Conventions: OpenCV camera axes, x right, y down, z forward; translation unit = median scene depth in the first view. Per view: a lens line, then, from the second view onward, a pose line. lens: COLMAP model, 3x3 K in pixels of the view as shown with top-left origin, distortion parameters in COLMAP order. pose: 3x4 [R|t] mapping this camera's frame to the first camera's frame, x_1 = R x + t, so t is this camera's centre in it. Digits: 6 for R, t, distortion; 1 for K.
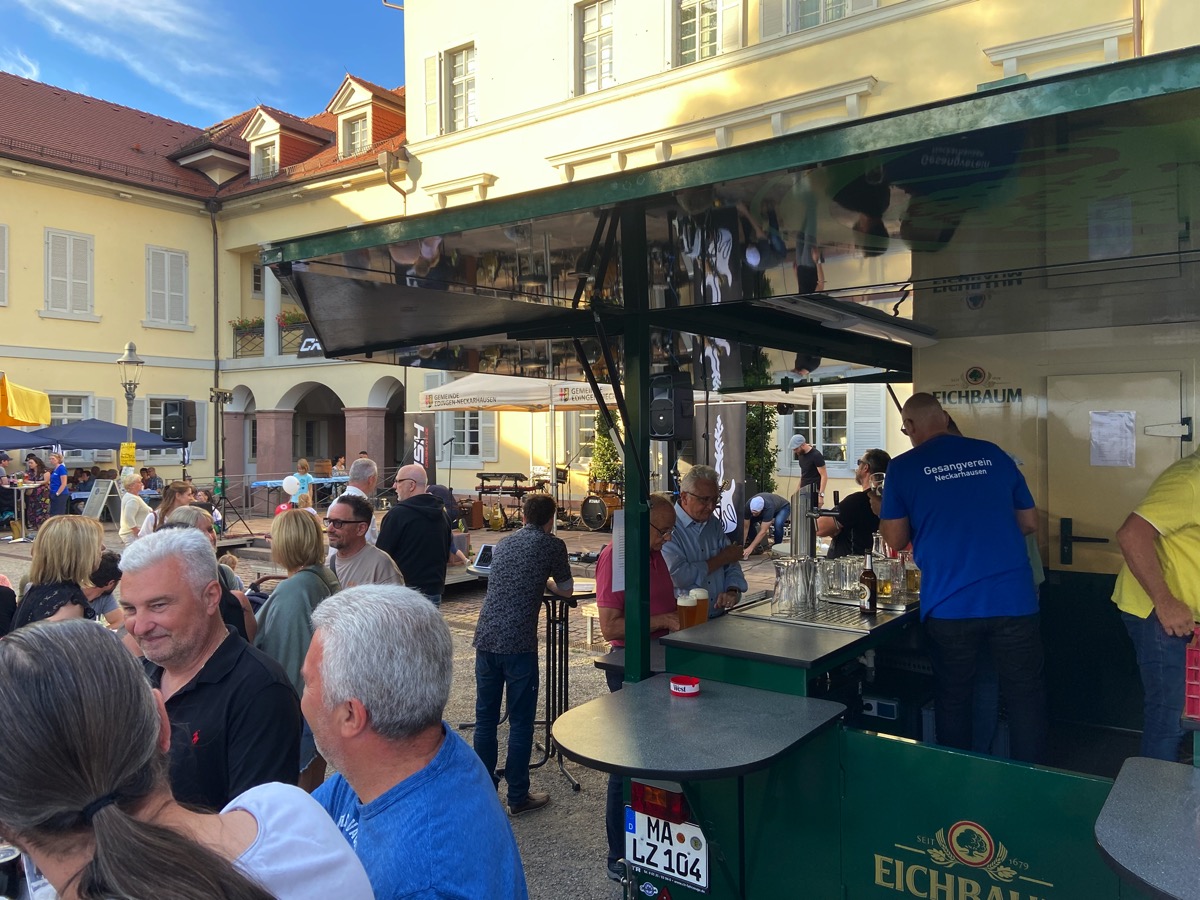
lens RADIAL K [[896.8, 0, 606.2], [0, 896.8, 431.2], [0, 0, 1]] dist [0.112659, -0.136220]
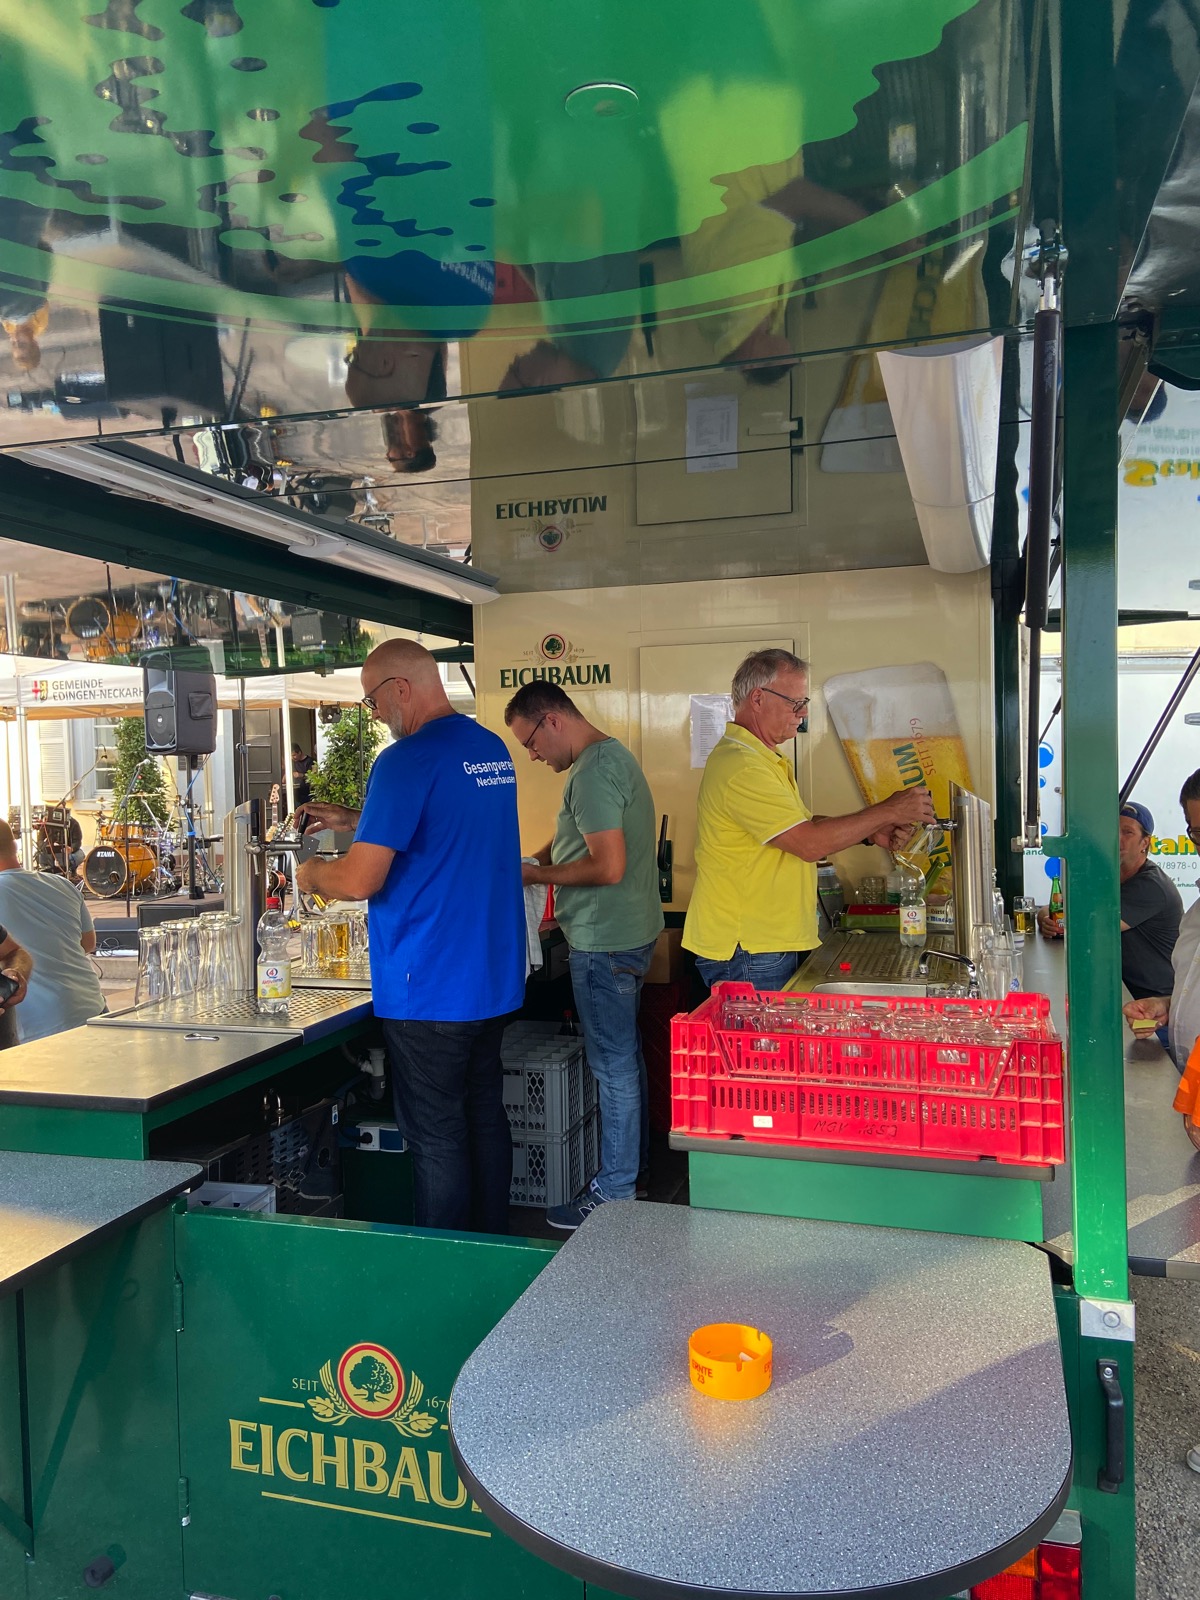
lens RADIAL K [[1195.7, 0, 594.8], [0, 1195.7, 788.9], [0, 0, 1]] dist [0.112659, -0.136220]
pose [[0.948698, -0.023644, 0.315299, 0.285620], [0.014622, 0.999414, 0.030948, 0.044048], [-0.315845, -0.024751, 0.948488, 0.209374]]
